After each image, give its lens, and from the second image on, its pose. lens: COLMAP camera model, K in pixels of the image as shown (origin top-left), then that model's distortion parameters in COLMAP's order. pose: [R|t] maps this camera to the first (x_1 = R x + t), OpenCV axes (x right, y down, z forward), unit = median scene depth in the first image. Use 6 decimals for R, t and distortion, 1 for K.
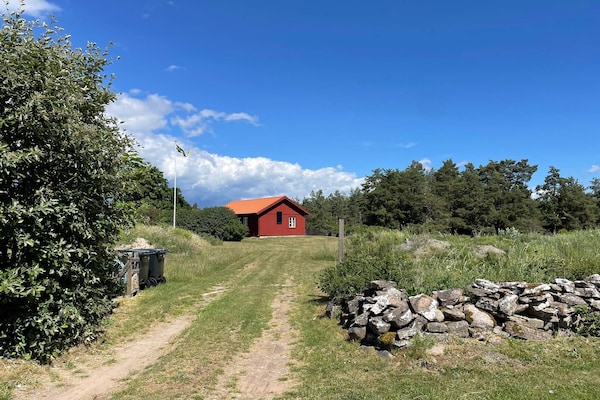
lens RADIAL K [[400.5, 0, 300.0], [0, 400.5, 200.0], [0, 0, 1]] dist [0.002165, 0.001087]
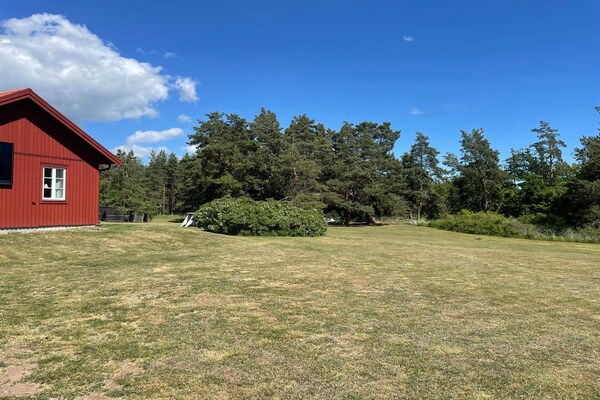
lens RADIAL K [[400.5, 0, 300.0], [0, 400.5, 200.0], [0, 0, 1]] dist [0.002165, 0.001087]
pose [[0.862325, 0.007605, 0.506299, -0.007197], [-0.031854, 0.998721, 0.039253, 0.028311], [-0.505353, -0.049976, 0.861464, 0.359870]]
